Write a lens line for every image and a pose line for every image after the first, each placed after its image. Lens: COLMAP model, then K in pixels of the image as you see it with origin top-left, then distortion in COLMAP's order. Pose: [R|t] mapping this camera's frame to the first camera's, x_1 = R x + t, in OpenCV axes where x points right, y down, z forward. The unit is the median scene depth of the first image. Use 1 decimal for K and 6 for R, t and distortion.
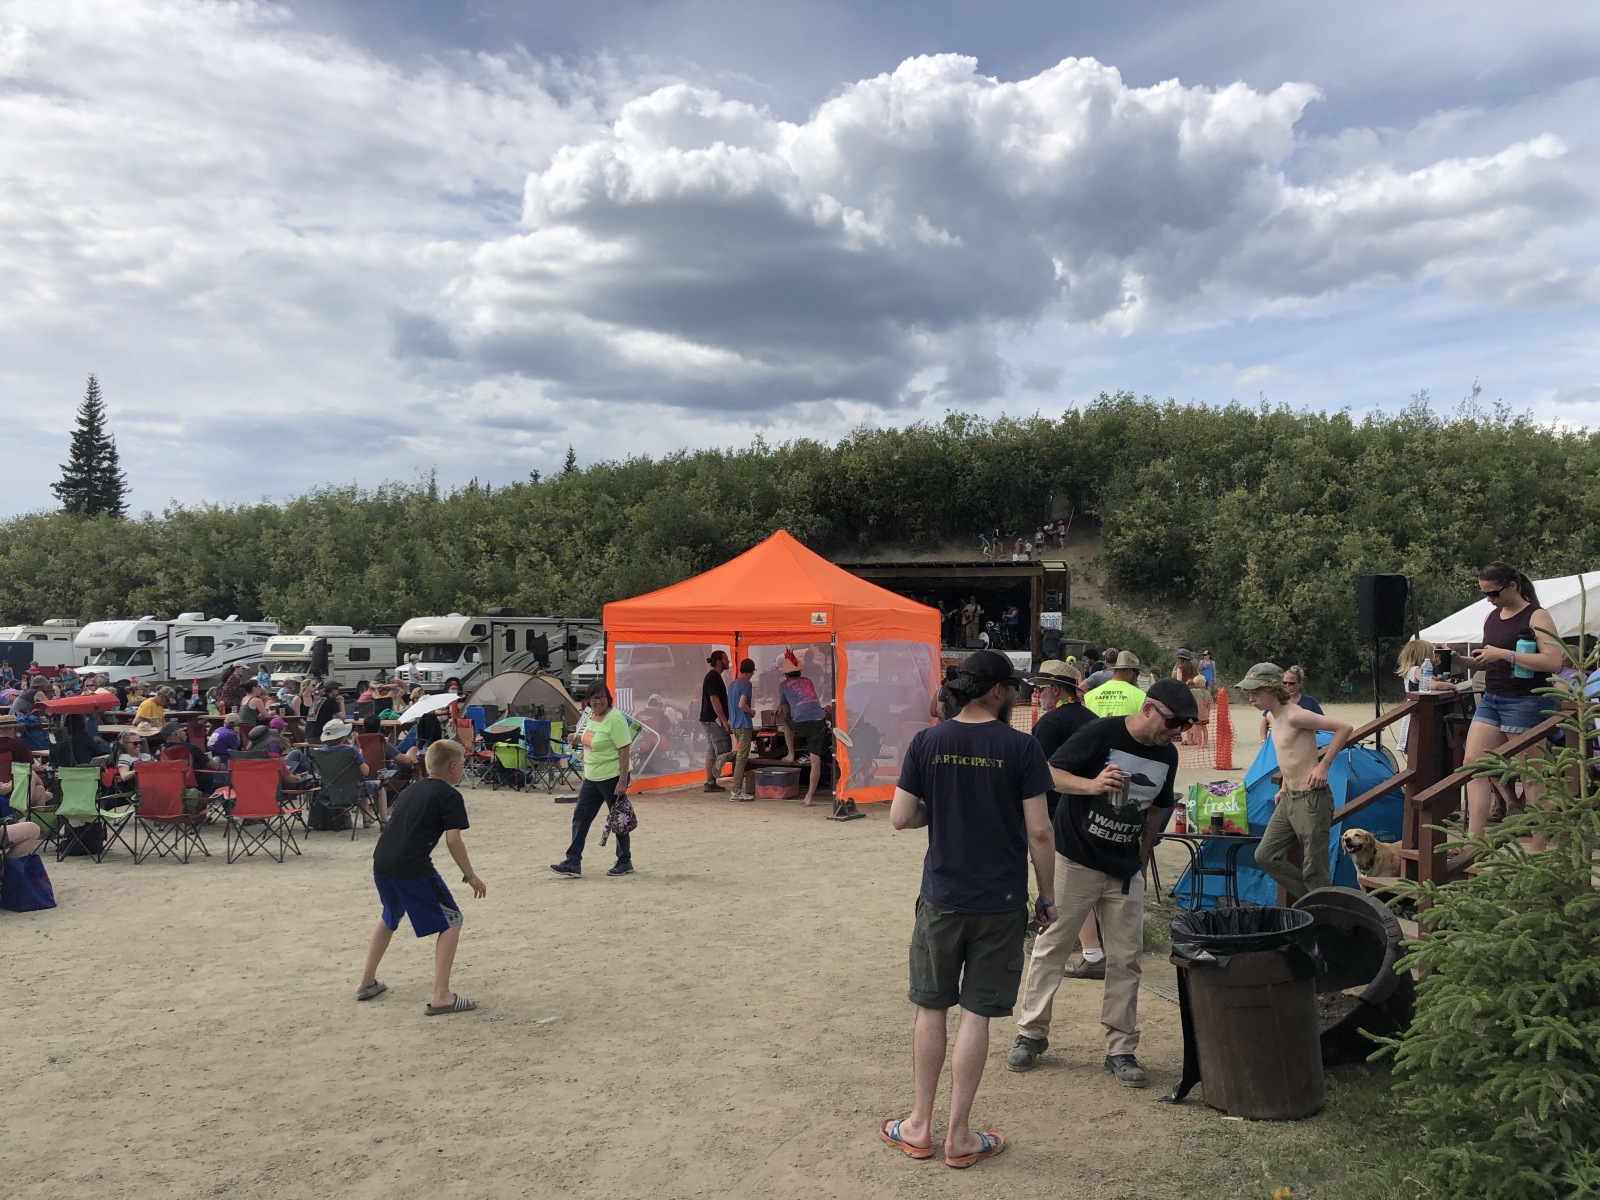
lens RADIAL K [[1286.2, 0, 783.5], [0, 1286.2, 608.6], [0, 0, 1]] dist [0.022221, -0.018272]
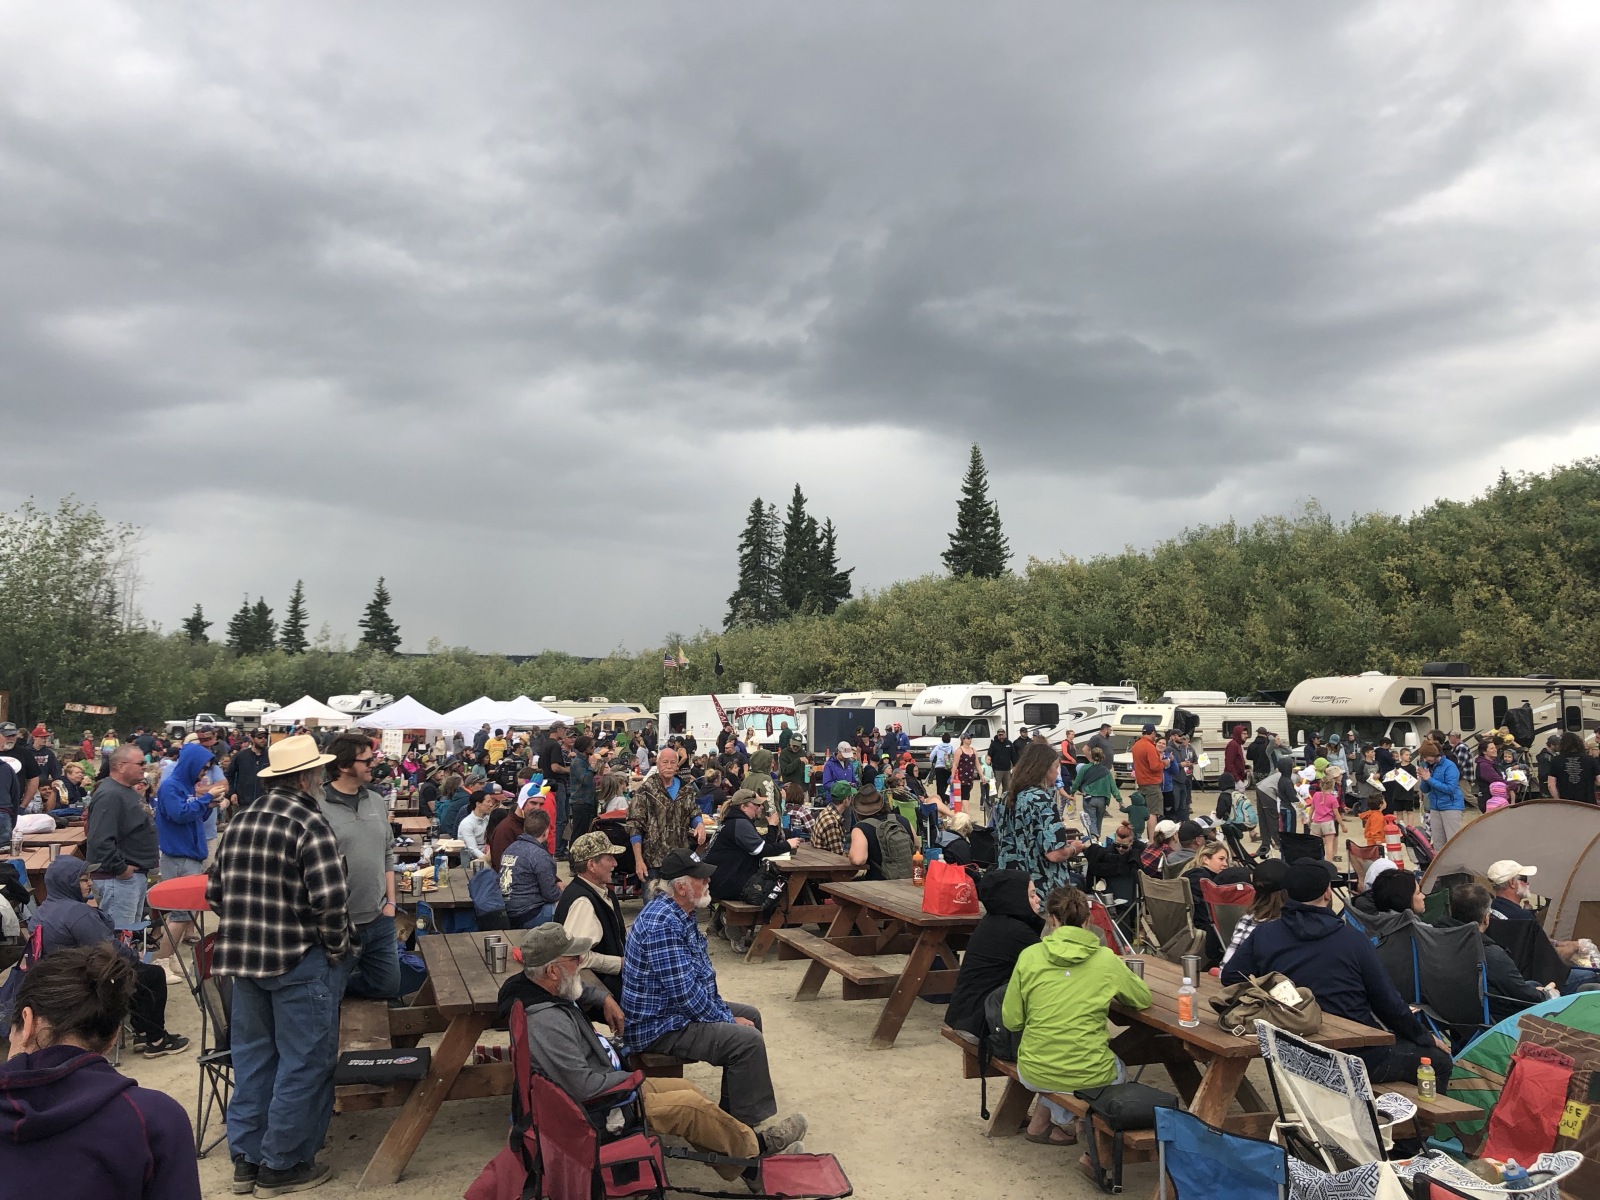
lens RADIAL K [[1286.2, 0, 801.4], [0, 1286.2, 594.2], [0, 0, 1]] dist [0.022221, -0.018272]
pose [[0.794098, -0.047882, -0.605901, -0.060506], [0.010770, 0.997844, -0.064741, 0.002696], [0.607694, 0.044885, 0.792902, 0.208702]]
